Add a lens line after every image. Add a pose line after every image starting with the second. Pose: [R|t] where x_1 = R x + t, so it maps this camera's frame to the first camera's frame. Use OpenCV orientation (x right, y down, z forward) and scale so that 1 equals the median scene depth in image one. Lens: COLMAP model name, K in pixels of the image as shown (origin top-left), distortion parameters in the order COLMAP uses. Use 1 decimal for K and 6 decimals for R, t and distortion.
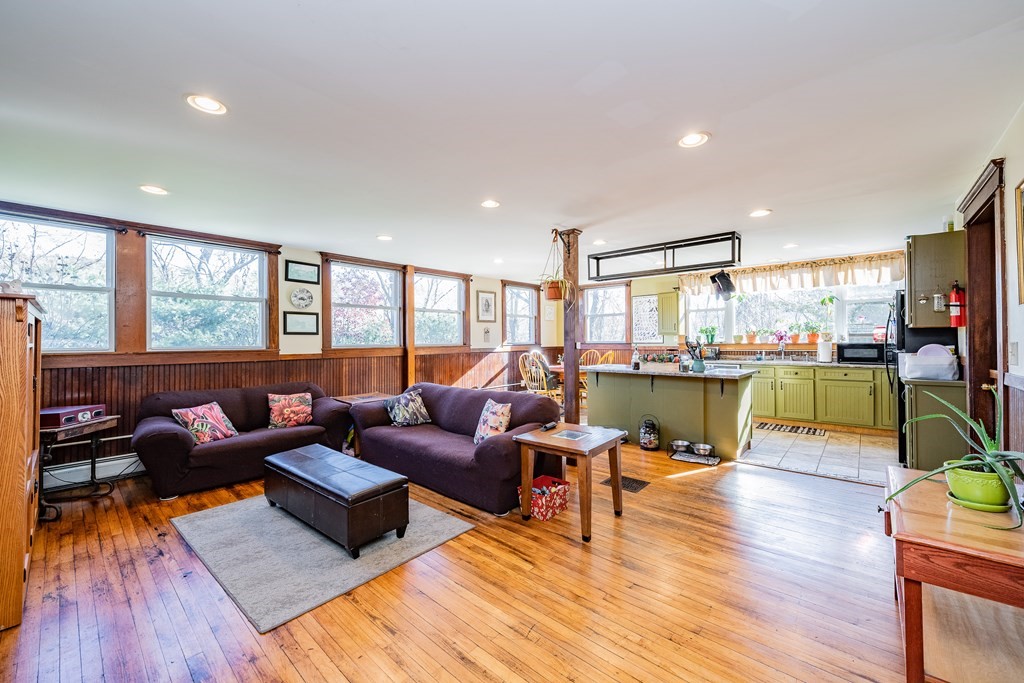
lens RADIAL K [[393.9, 0, 513.2], [0, 393.9, 339.4], [0, 0, 1]] dist [-0.000479, 0.000288]
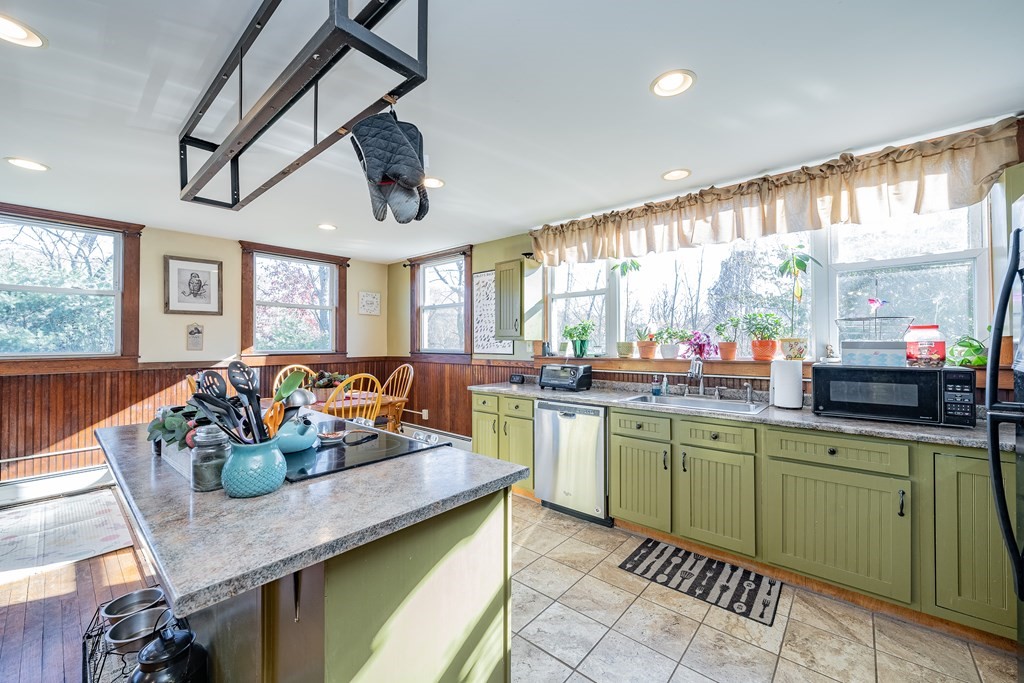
lens RADIAL K [[393.9, 0, 511.9], [0, 393.9, 341.2], [0, 0, 1]] dist [-0.000479, 0.000288]
pose [[0.999832, 0.007879, 0.016566, 0.457971], [-0.007837, 0.999966, -0.002581, -0.010202], [-0.016586, 0.002450, 0.999859, 0.543475]]
